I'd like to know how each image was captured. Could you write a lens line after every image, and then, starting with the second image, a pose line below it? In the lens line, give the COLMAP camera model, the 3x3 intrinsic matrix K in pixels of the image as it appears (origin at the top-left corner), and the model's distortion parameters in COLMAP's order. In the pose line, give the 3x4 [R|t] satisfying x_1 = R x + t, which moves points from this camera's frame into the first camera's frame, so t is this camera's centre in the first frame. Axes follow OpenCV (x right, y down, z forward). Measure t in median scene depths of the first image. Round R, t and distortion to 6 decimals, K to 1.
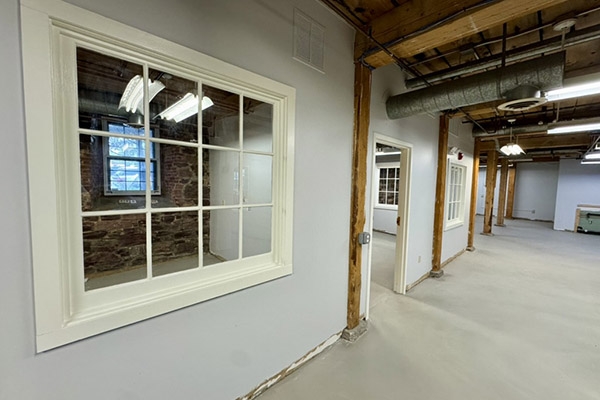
lens RADIAL K [[237.3, 0, 295.7], [0, 237.3, 198.9], [0, 0, 1]] dist [0.004451, 0.000247]
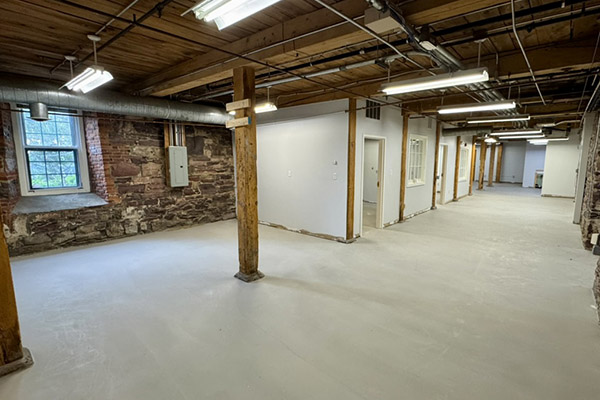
lens RADIAL K [[303.6, 0, 298.8], [0, 303.6, 200.9], [0, 0, 1]] dist [-0.002158, -0.000400]
pose [[0.992949, -0.036885, 0.112659, -0.803818], [0.028666, 0.996867, 0.073725, 0.051652], [-0.115025, -0.069975, 0.990895, -1.116789]]
